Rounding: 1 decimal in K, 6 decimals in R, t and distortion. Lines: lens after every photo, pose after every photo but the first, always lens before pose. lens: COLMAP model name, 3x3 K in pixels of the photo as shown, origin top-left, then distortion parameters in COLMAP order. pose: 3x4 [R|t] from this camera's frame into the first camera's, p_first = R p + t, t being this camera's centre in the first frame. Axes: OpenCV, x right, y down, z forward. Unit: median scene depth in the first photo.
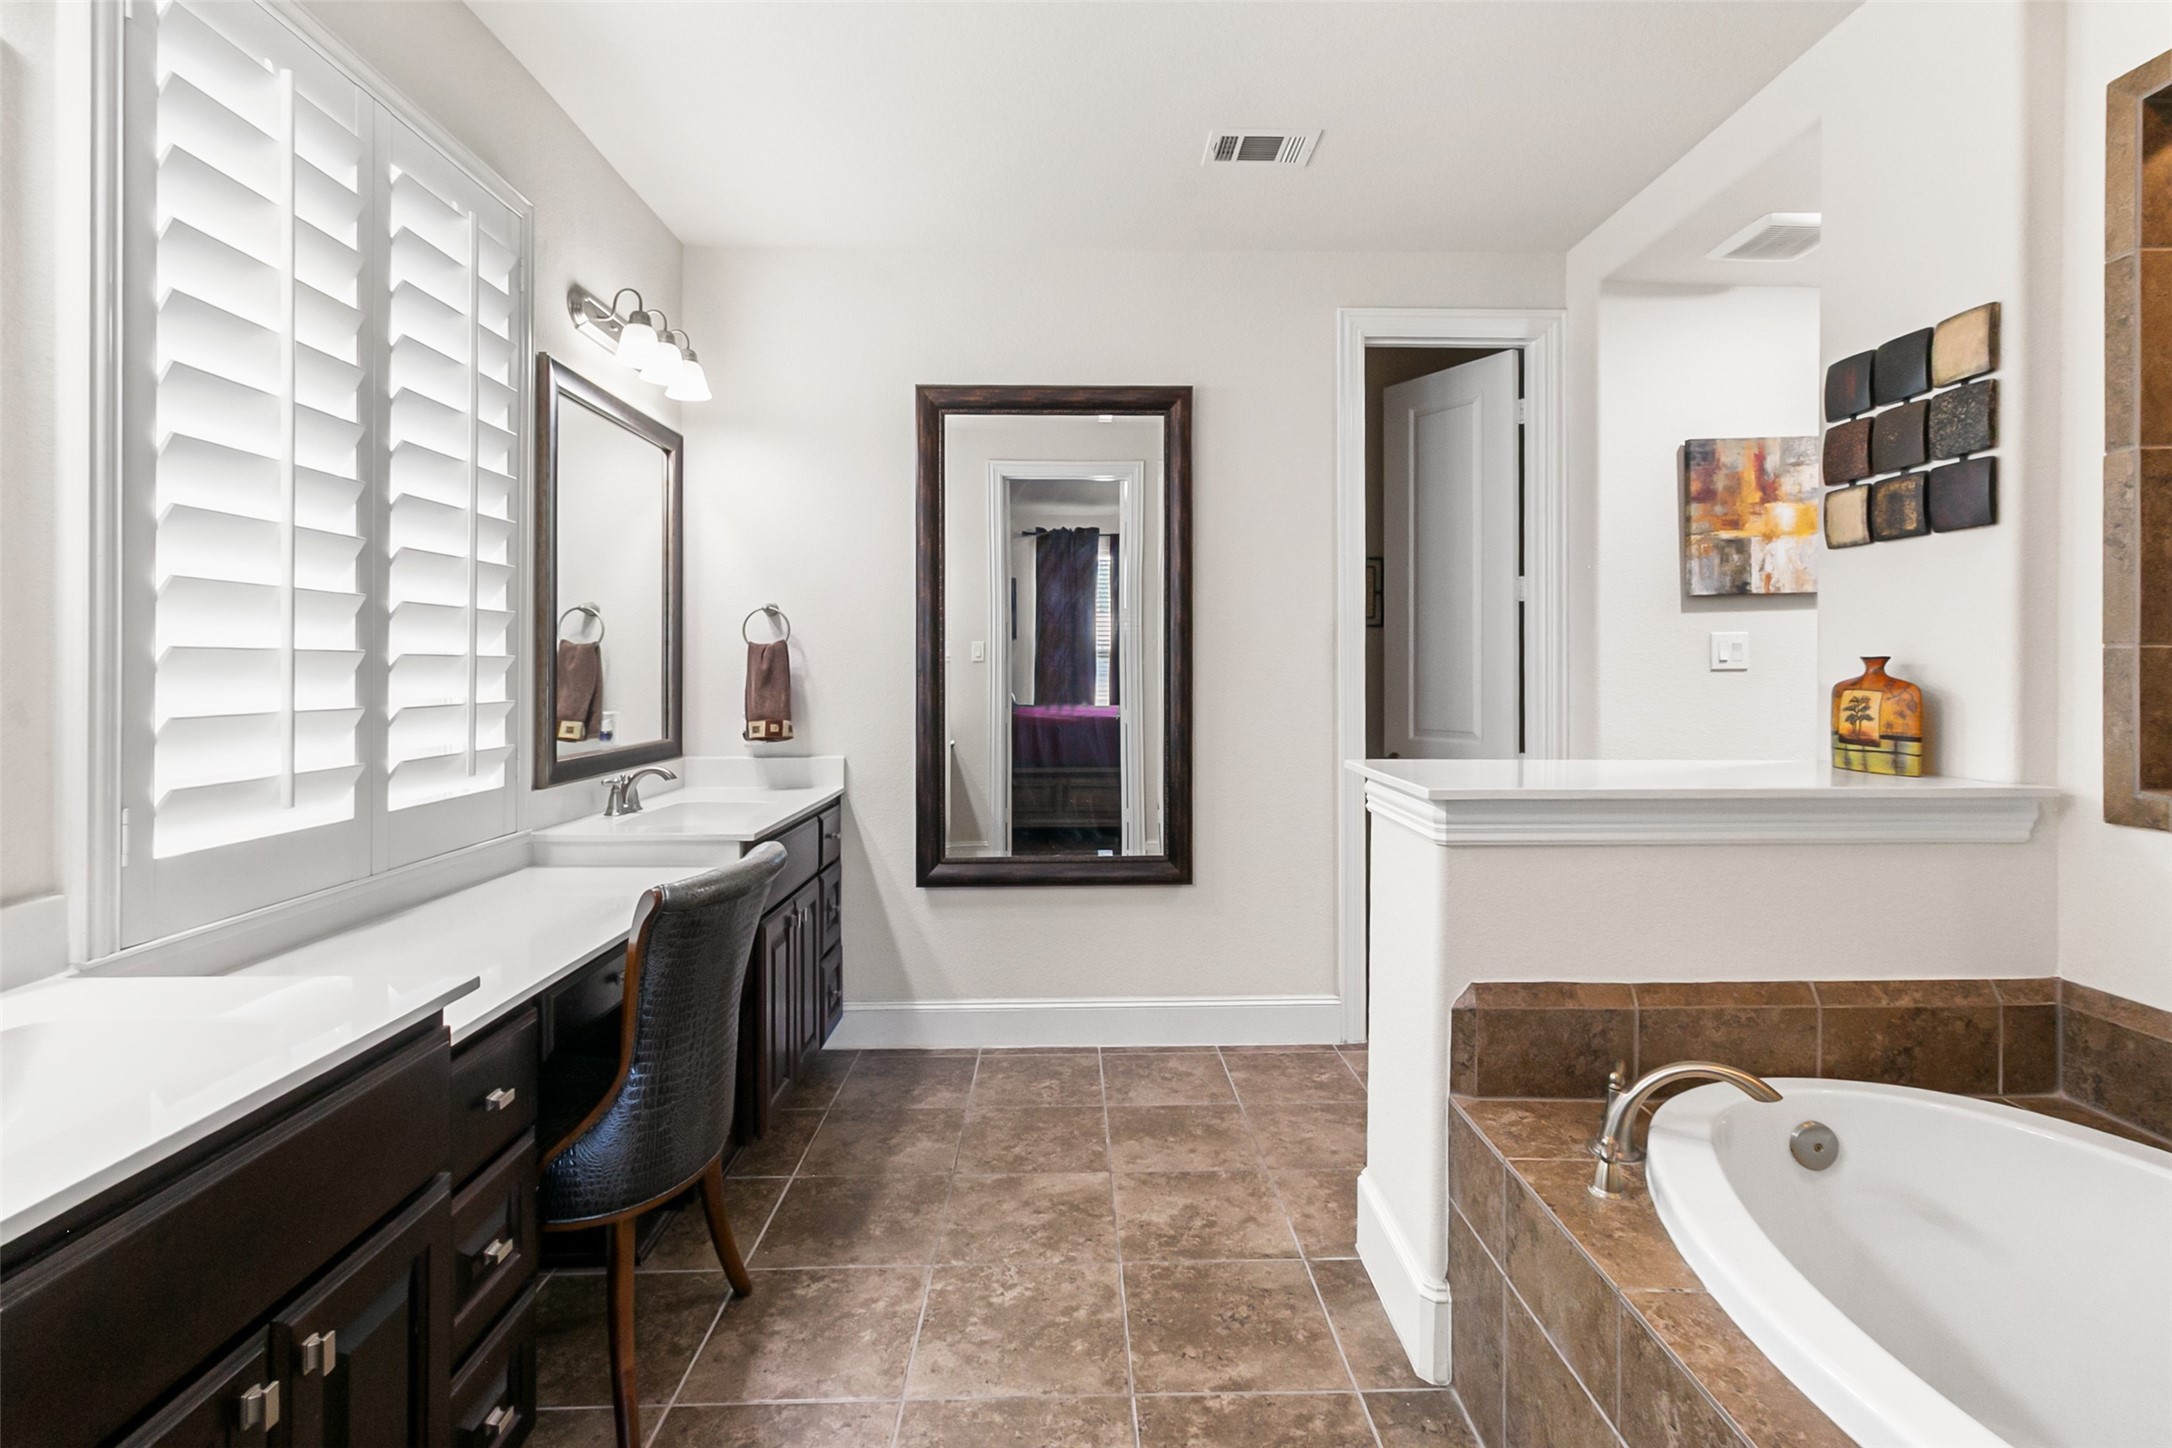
lens RADIAL K [[1010.7, 0, 1092.4], [0, 1010.7, 672.0], [0, 0, 1]] dist [0.005720, -0.000920]
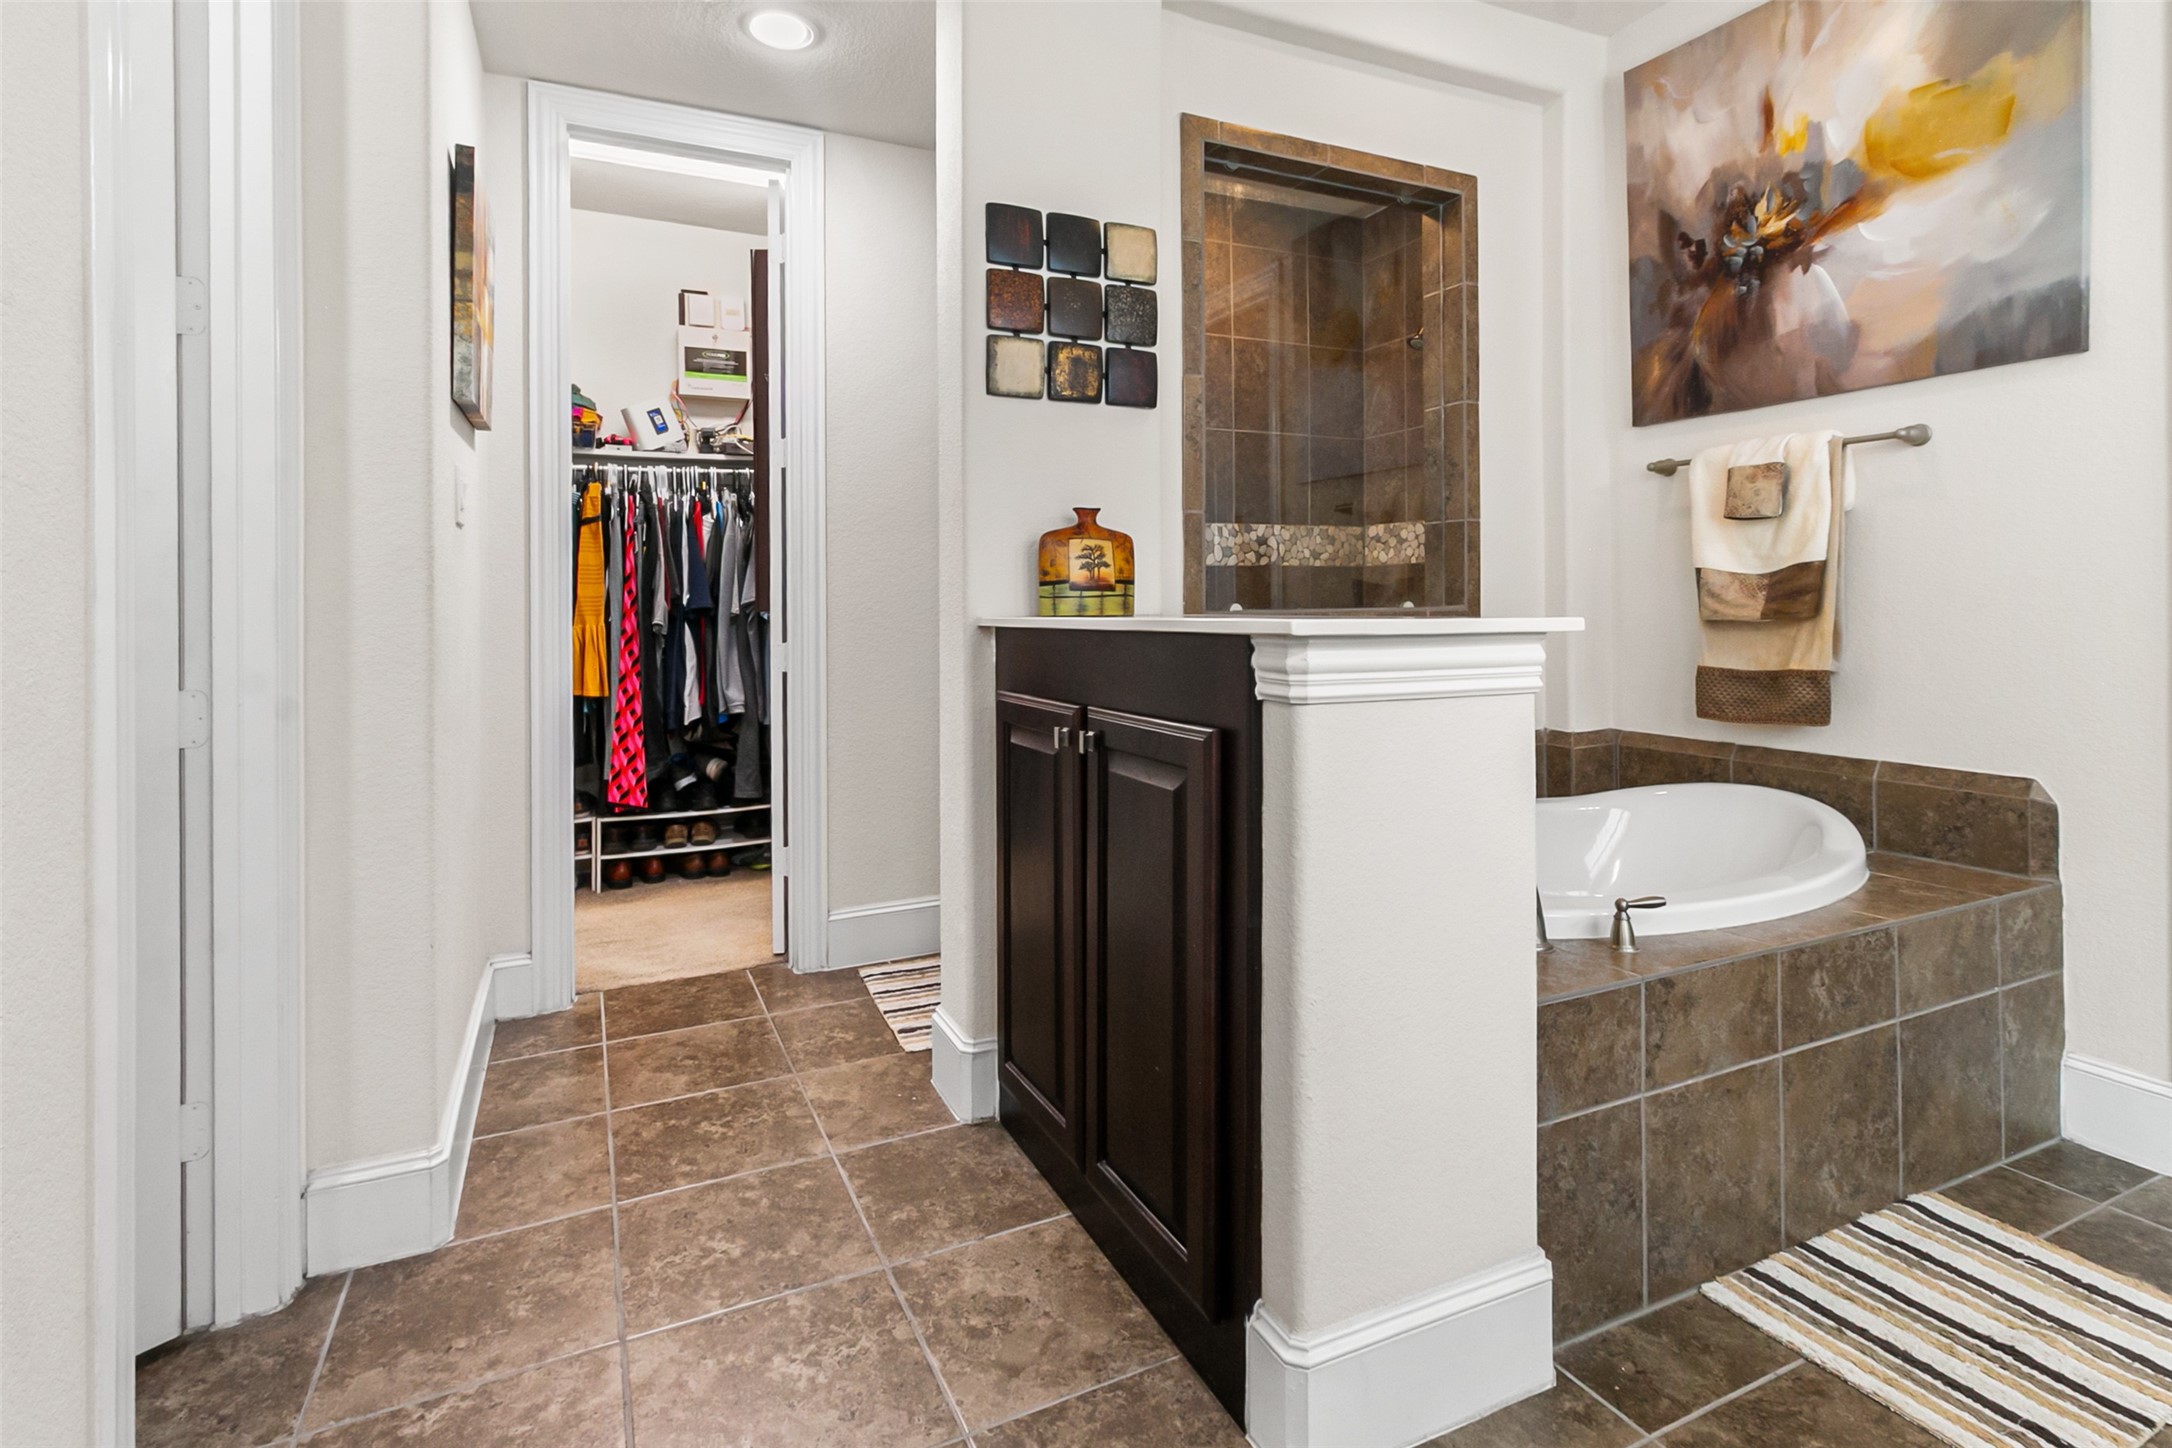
lens RADIAL K [[1062.7, 0, 1090.7], [0, 1062.7, 605.3], [0, 0, 1]] dist [-0.001357, -0.000153]
pose [[-0.393416, 0.012416, 0.919277, -0.253127], [0.015994, 0.999850, -0.006660, 0.095272], [-0.919222, 0.012083, -0.393555, 1.455745]]
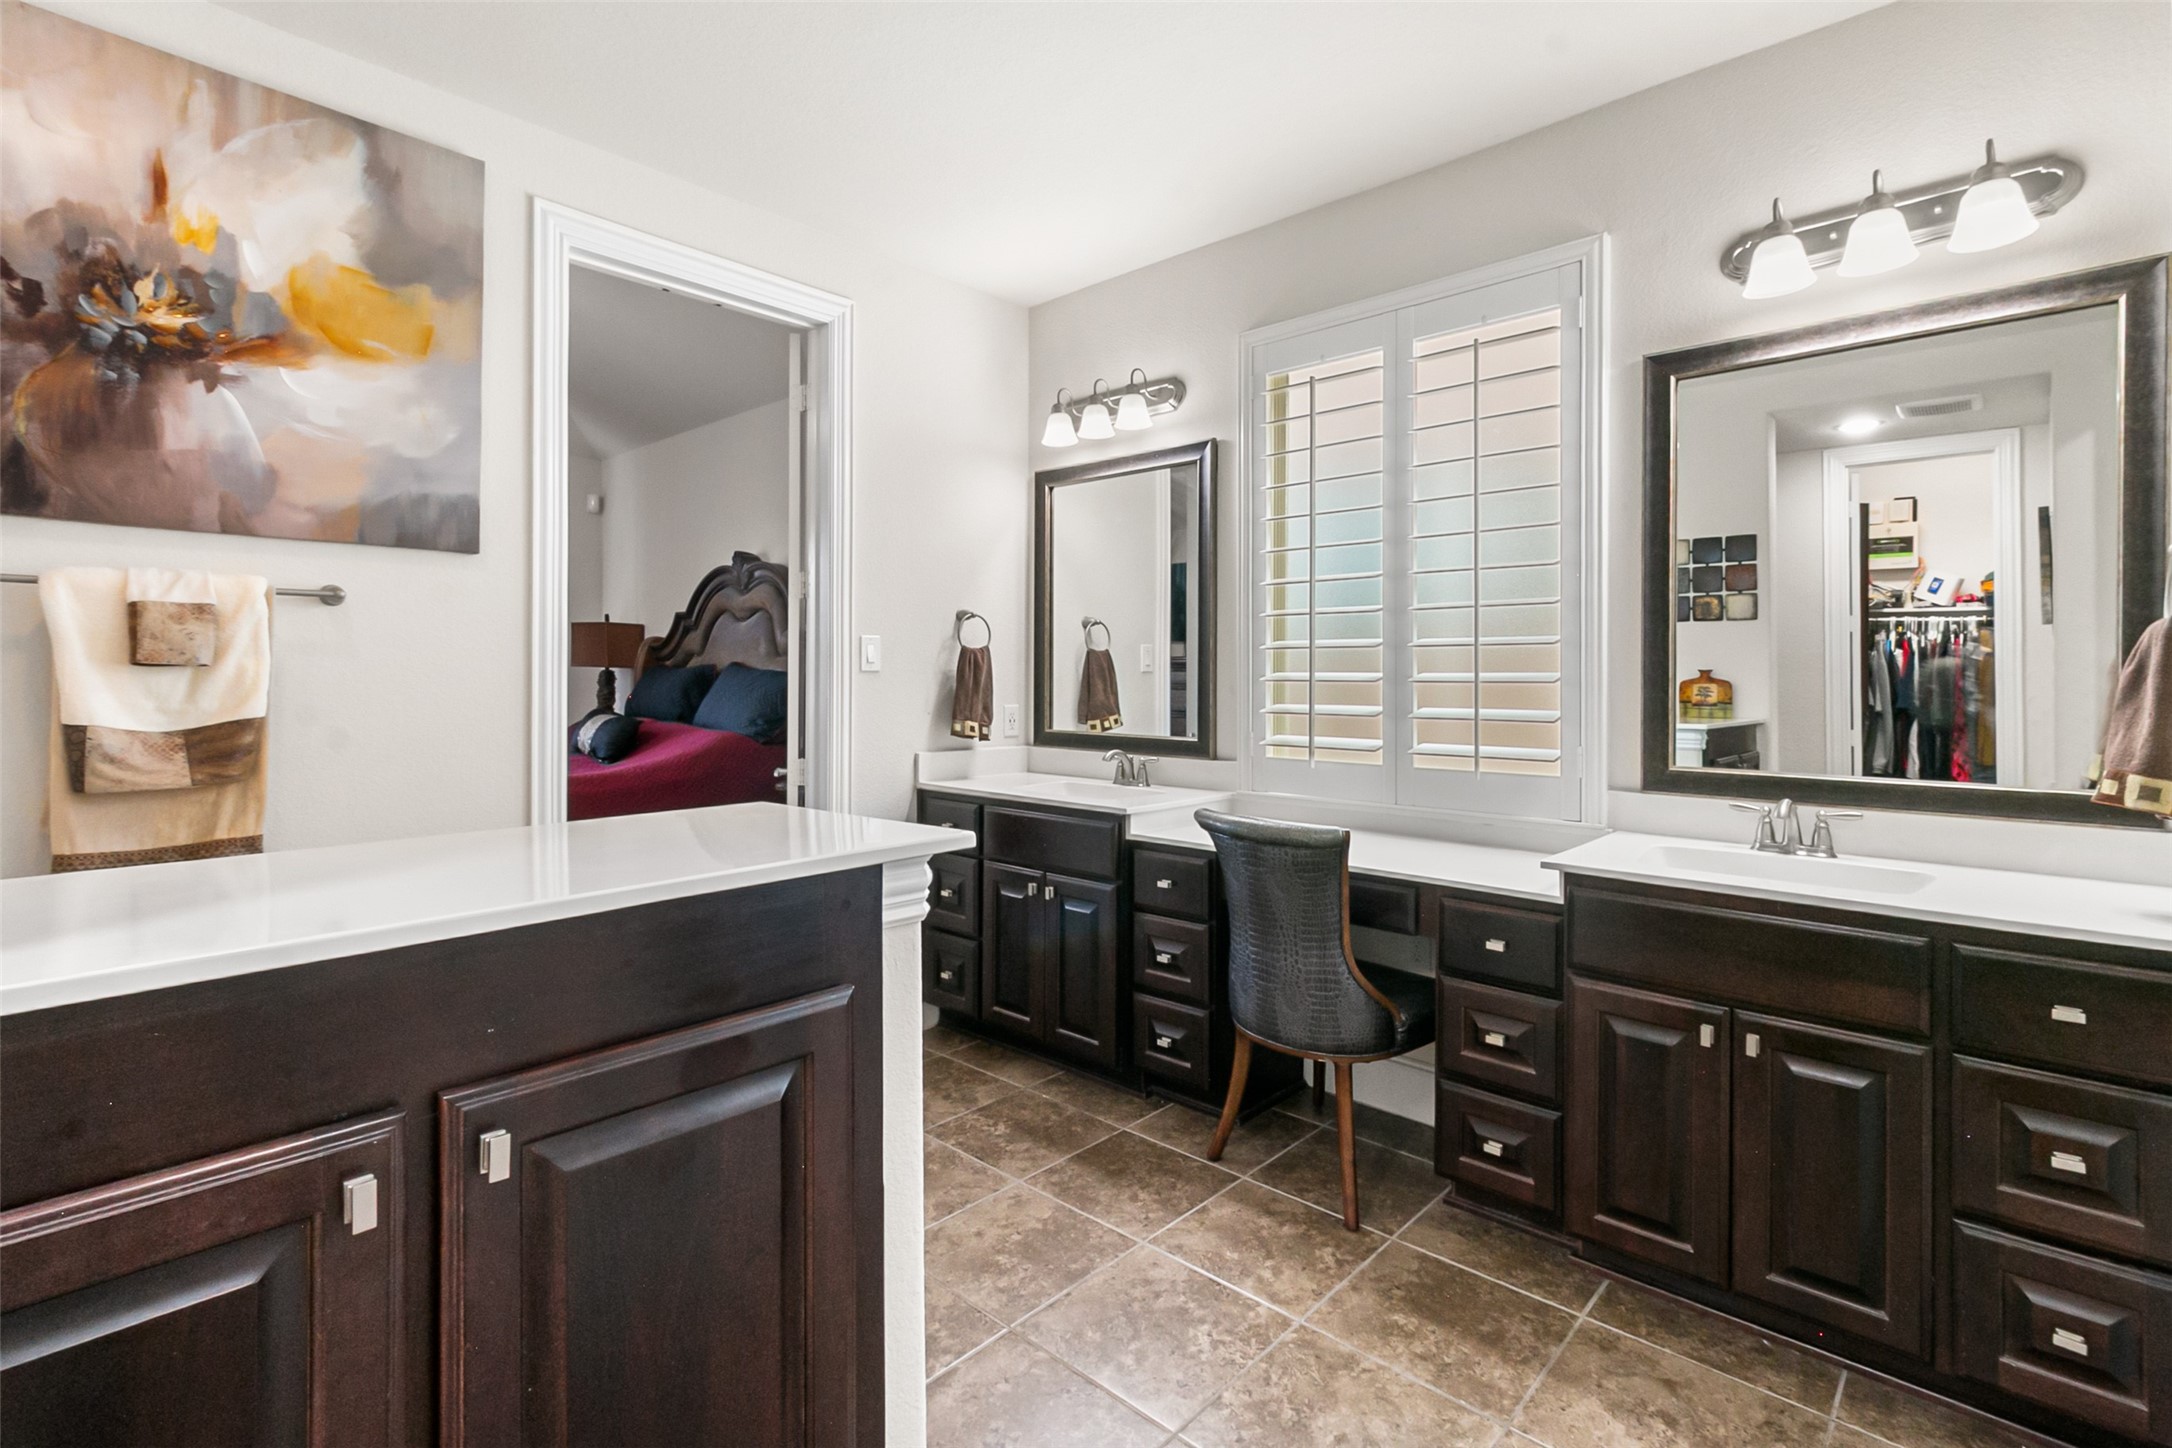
lens RADIAL K [[1043.1, 0, 1072.7], [0, 1043.1, 673.3], [0, 0, 1]] dist [0.004528, 0.000615]
pose [[-0.714641, 0.001924, -0.699489, 0.672912], [0.000334, 0.999997, 0.002410, 0.002651], [0.699491, 0.001489, -0.714640, 1.600482]]
